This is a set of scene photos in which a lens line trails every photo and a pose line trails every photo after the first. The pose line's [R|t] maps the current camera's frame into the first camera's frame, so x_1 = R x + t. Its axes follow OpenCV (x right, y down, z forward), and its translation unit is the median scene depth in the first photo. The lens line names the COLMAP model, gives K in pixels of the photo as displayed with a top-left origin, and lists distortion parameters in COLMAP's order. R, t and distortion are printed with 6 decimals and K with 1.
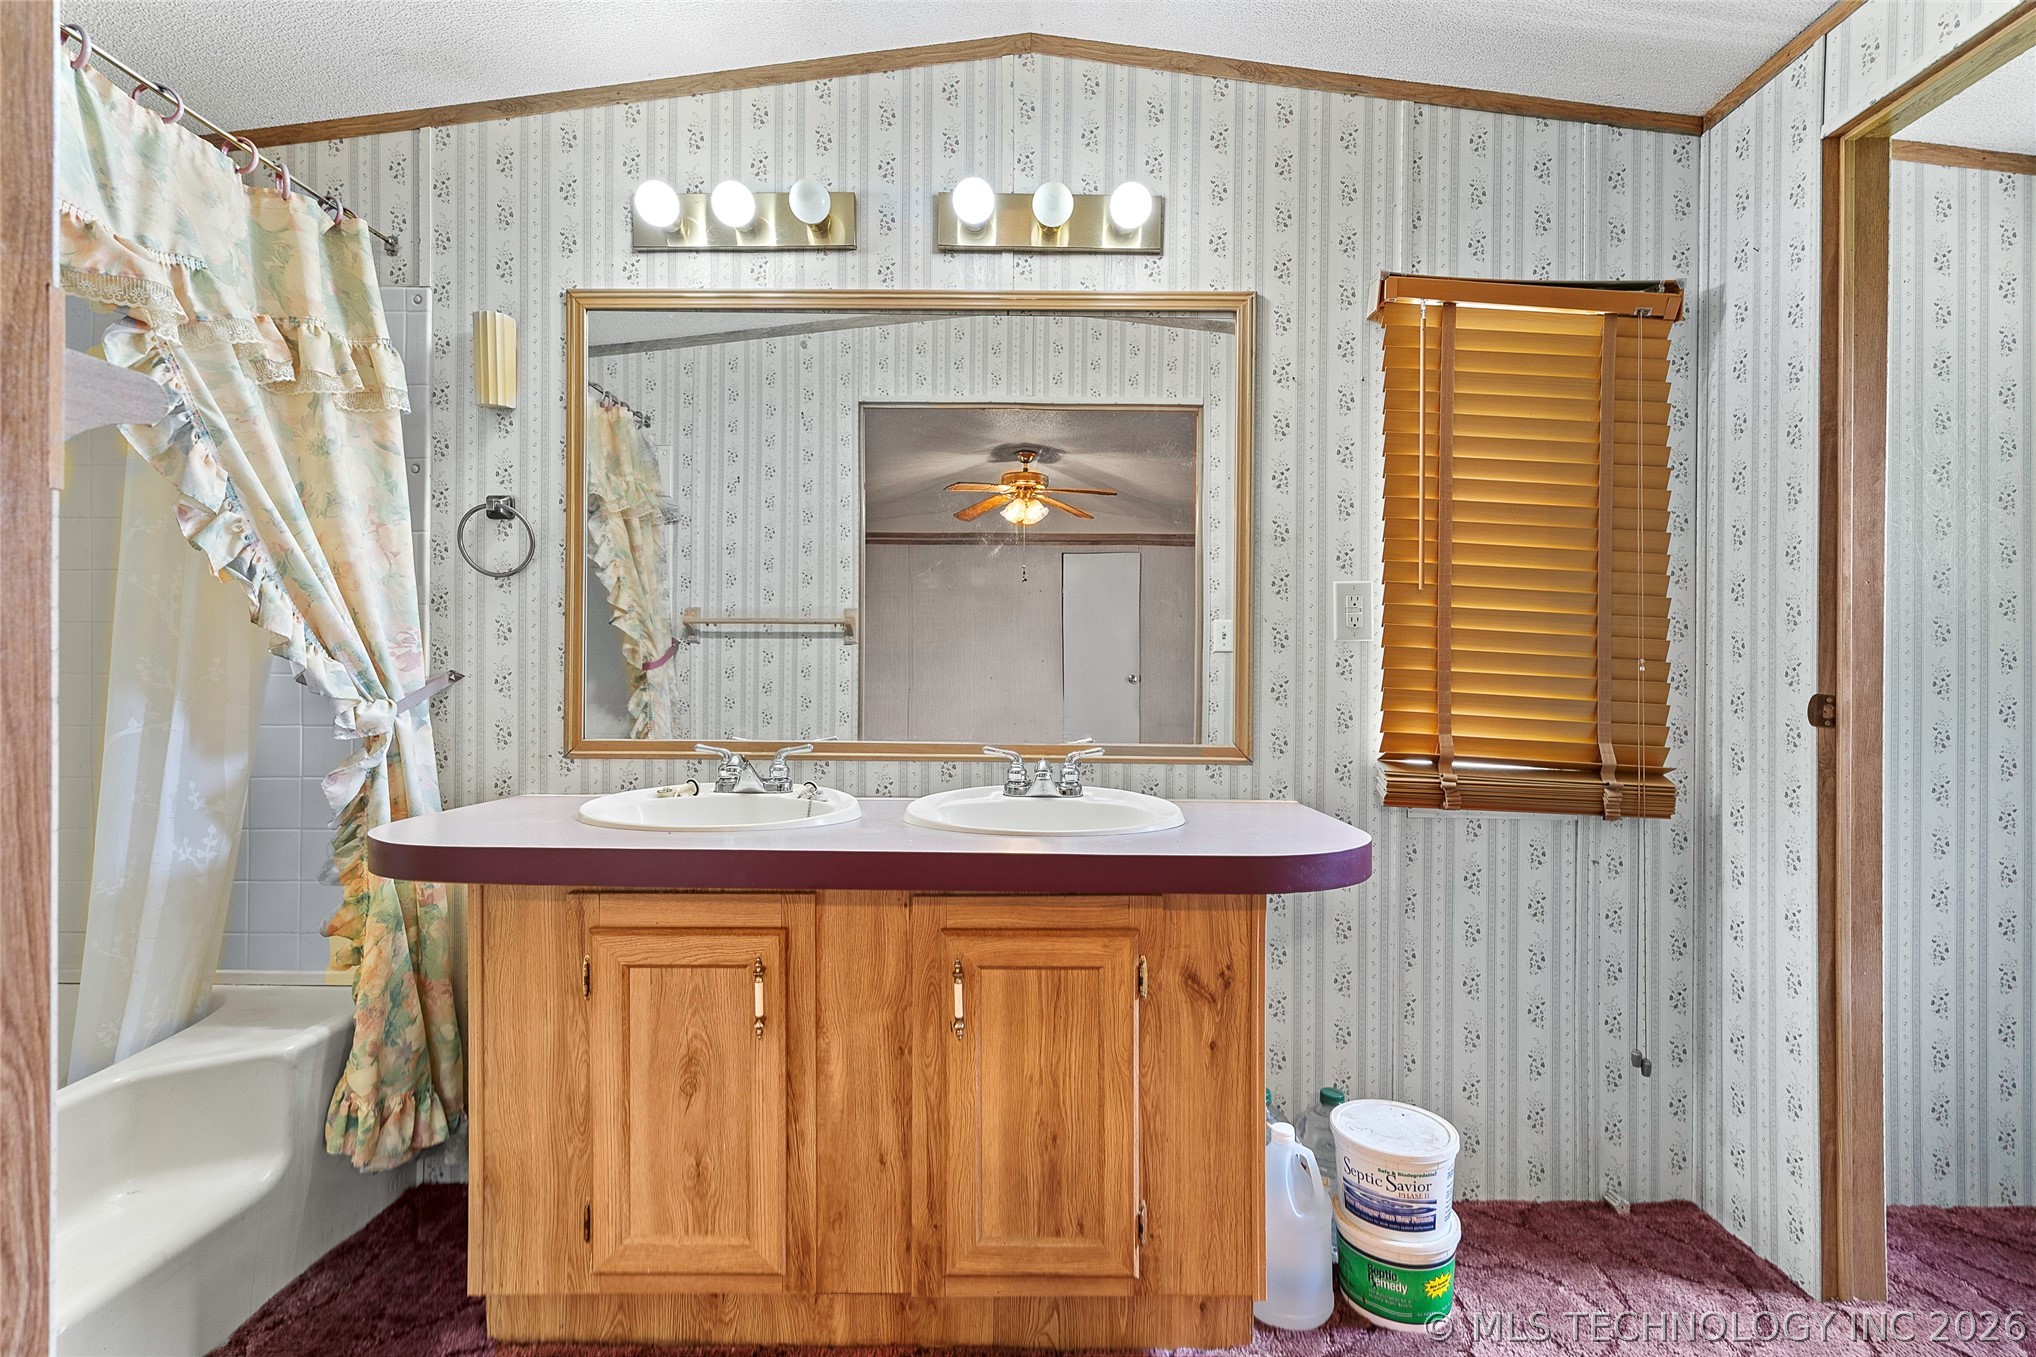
lens RADIAL K [[939.1, 0, 1016.0], [0, 939.1, 680.4], [0, 0, 1]] dist [0.000965, 0.000946]
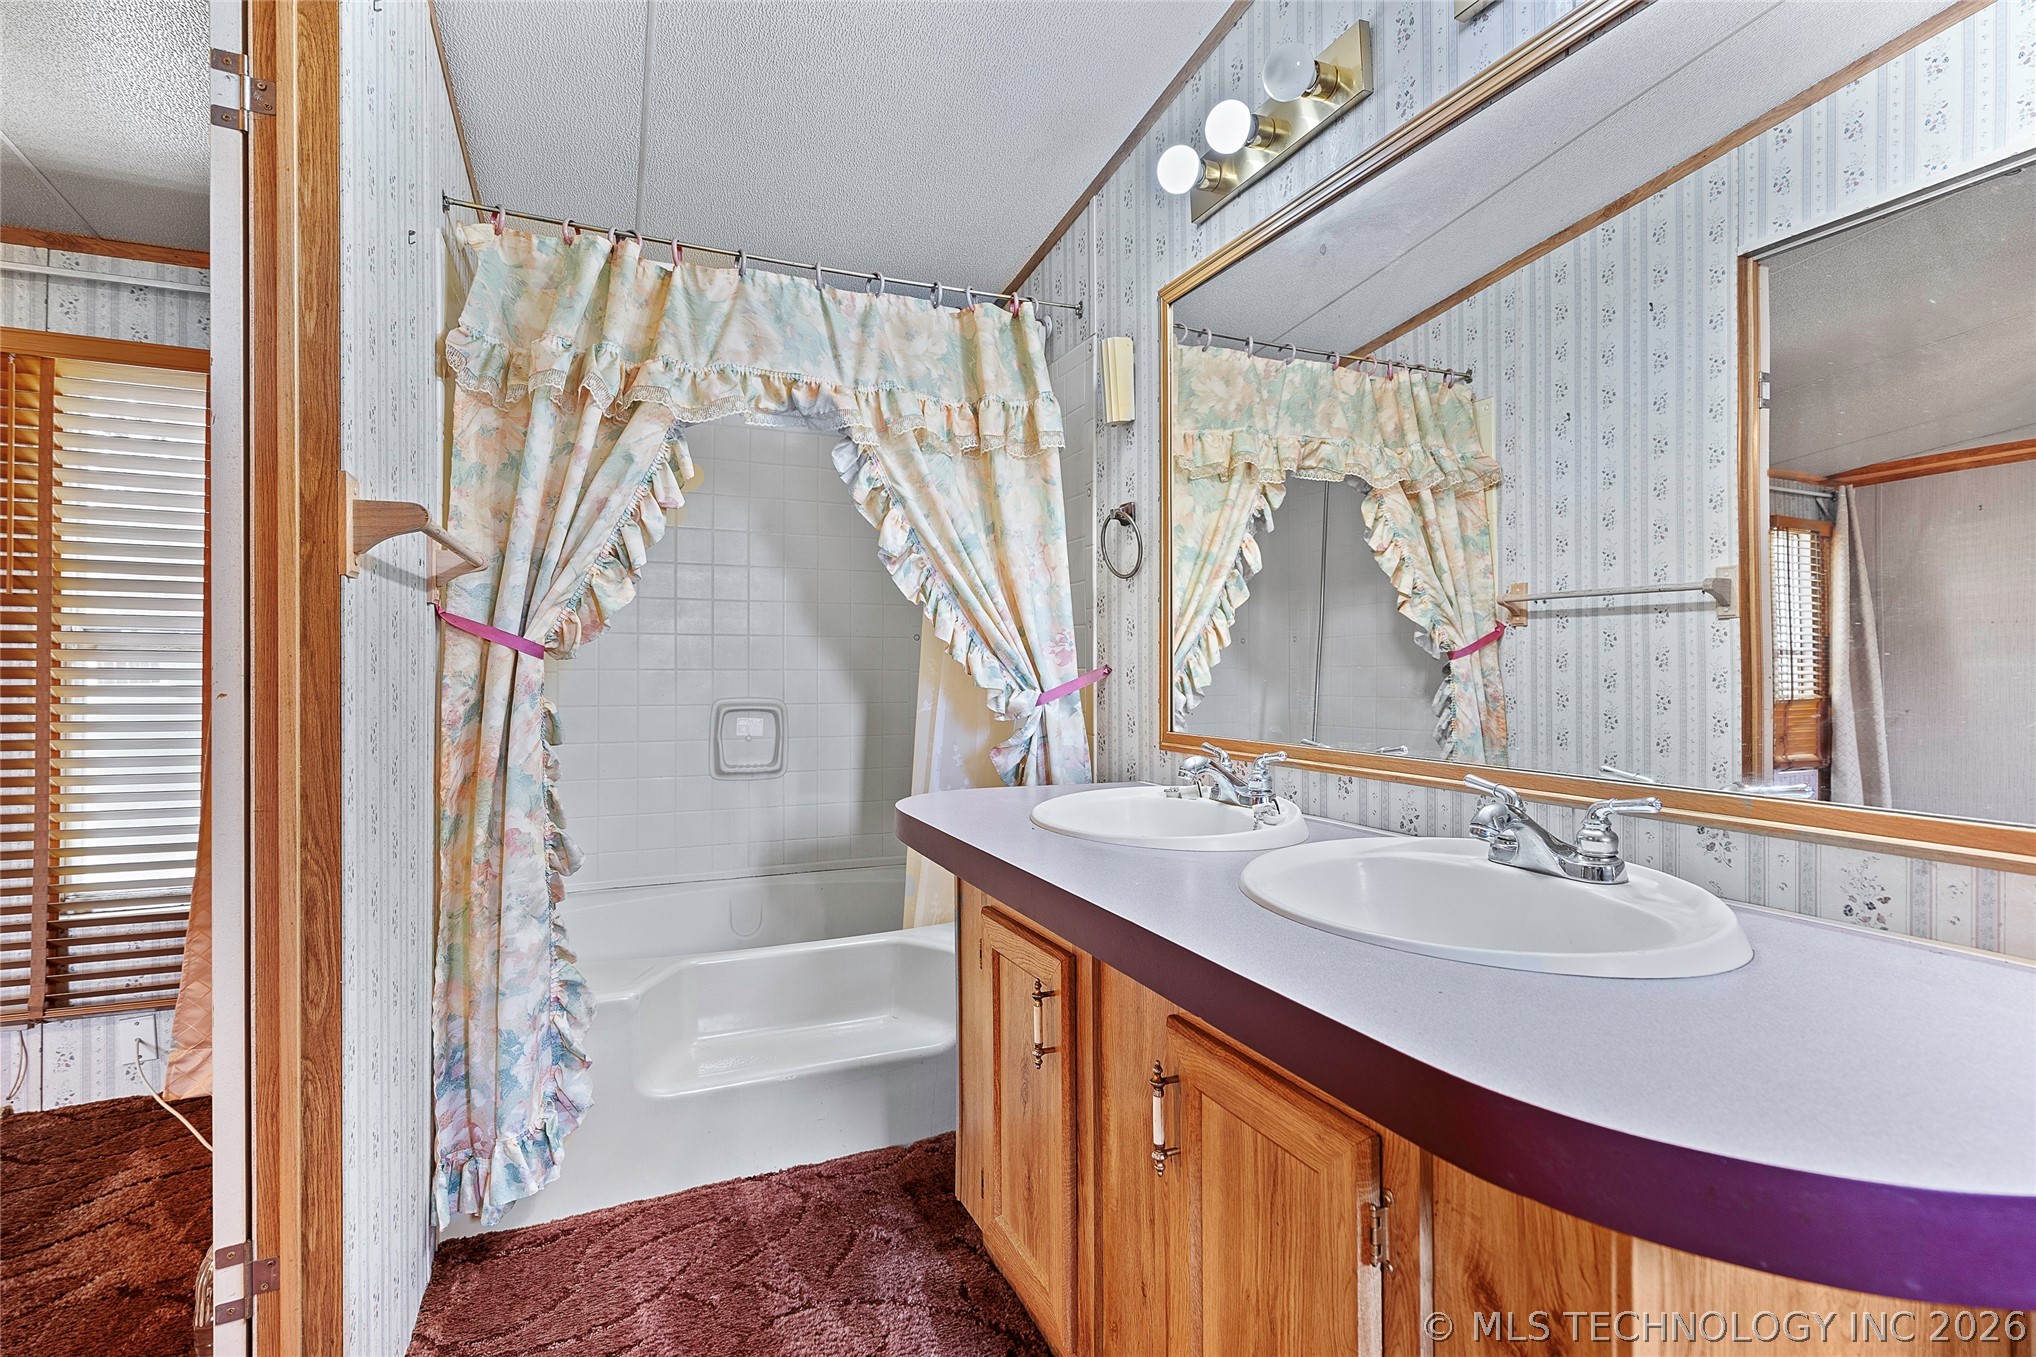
lens RADIAL K [[934.6, 0, 1022.7], [0, 934.6, 672.7], [0, 0, 1]] dist [-0.005073, -0.000175]
pose [[0.422951, -0.004866, -0.906139, 0.391352], [0.005136, 0.999982, -0.002972, 0.002252], [0.906138, -0.003397, 0.422969, 0.444631]]
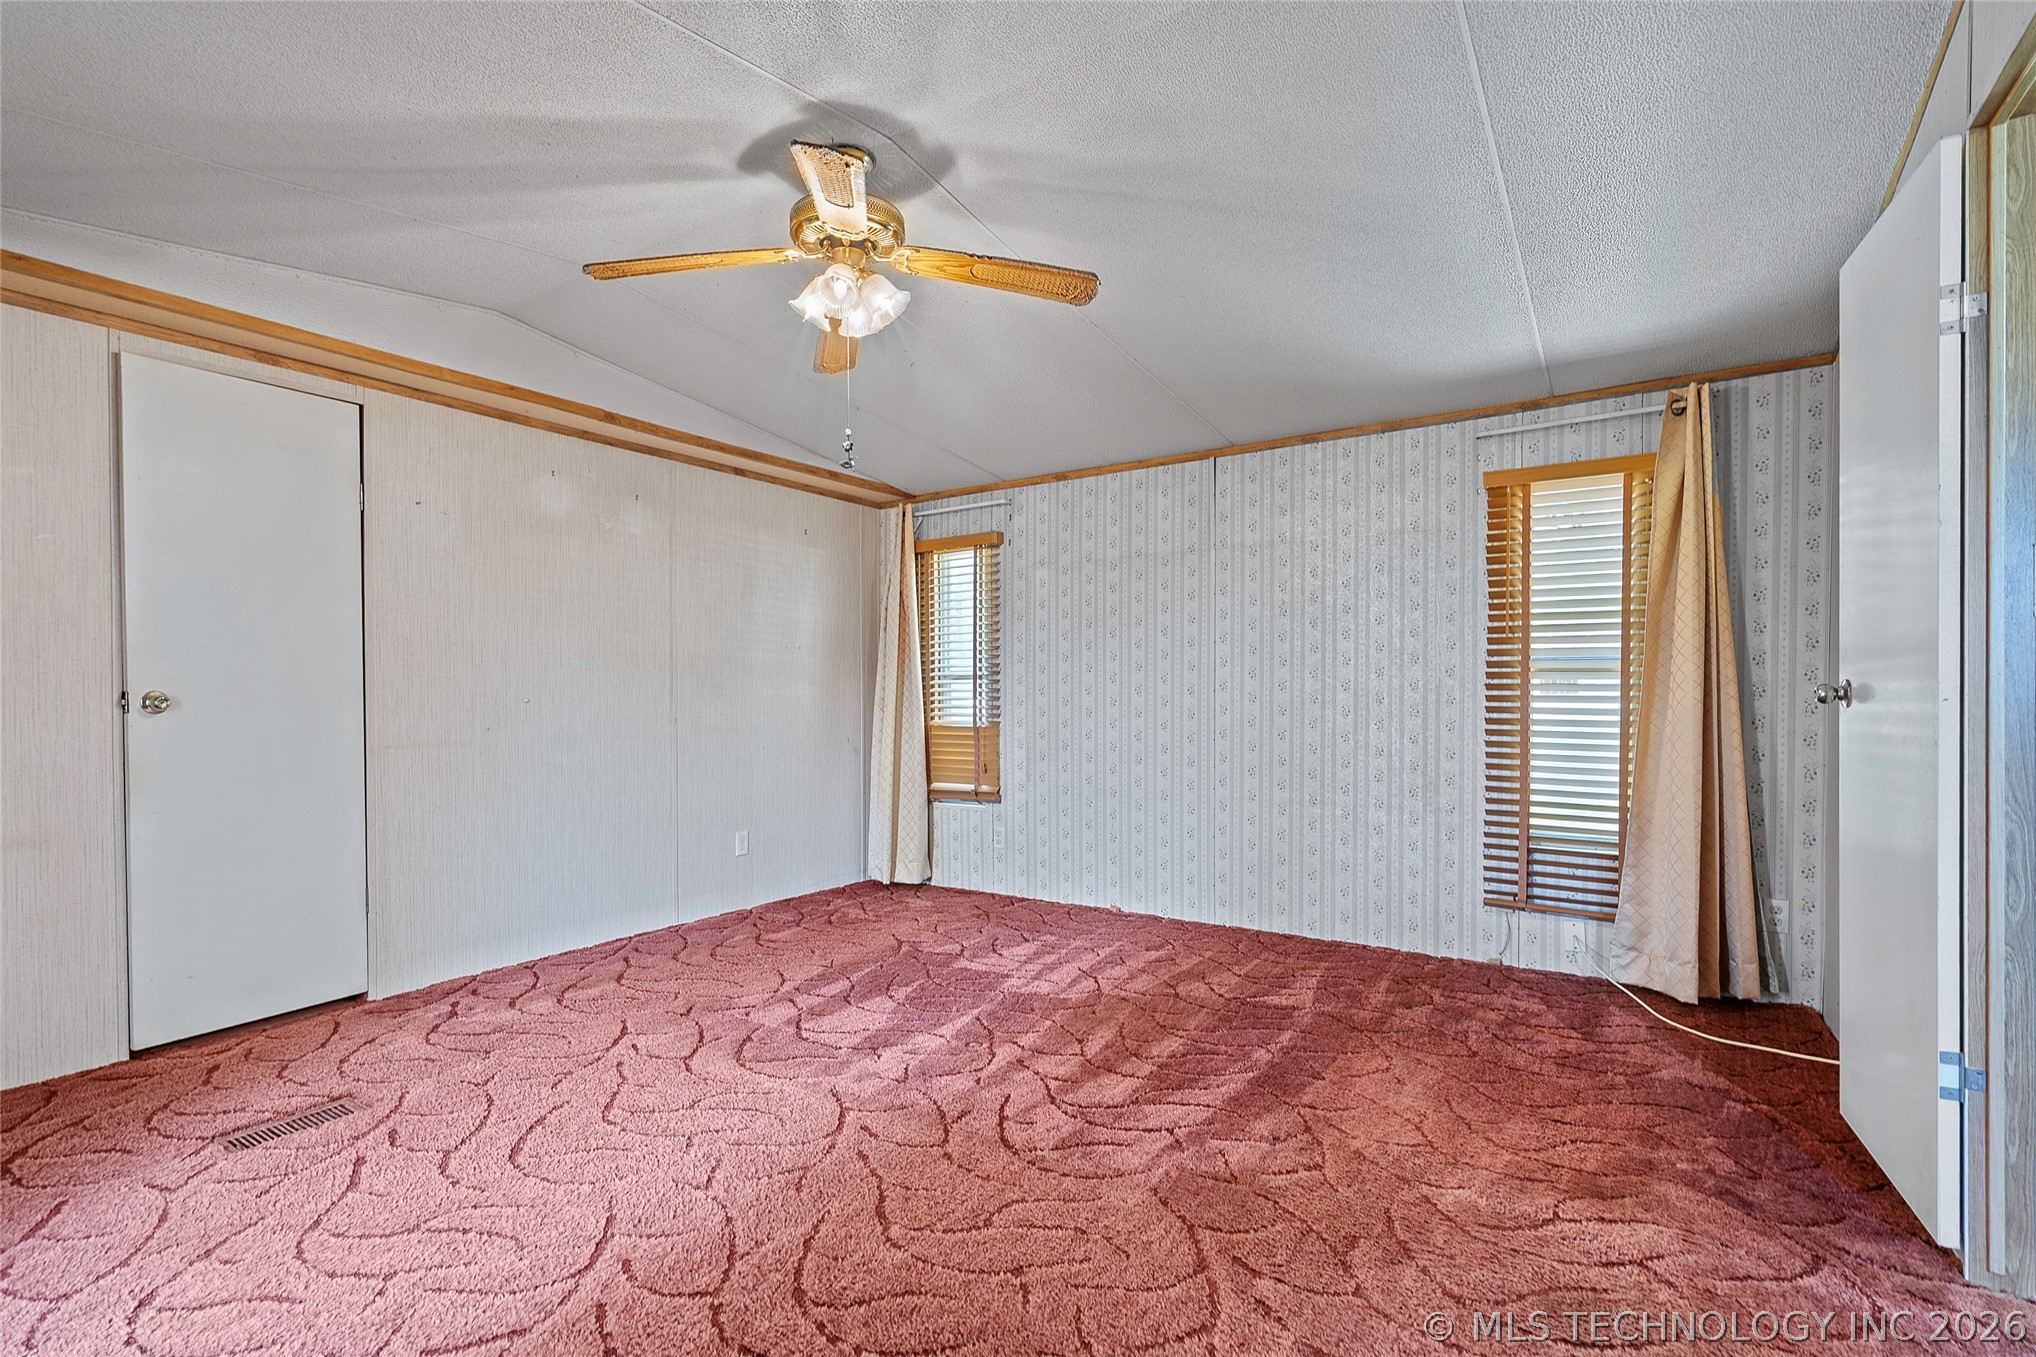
lens RADIAL K [[940.8, 0, 1017.2], [0, 940.8, 700.2], [0, 0, 1]] dist [0.000005, -0.000120]
pose [[-0.543538, 0.005885, -0.839364, 0.898761], [0.001939, 0.999982, 0.005756, 0.005784], [0.839382, 0.001501, -0.543539, -0.007245]]
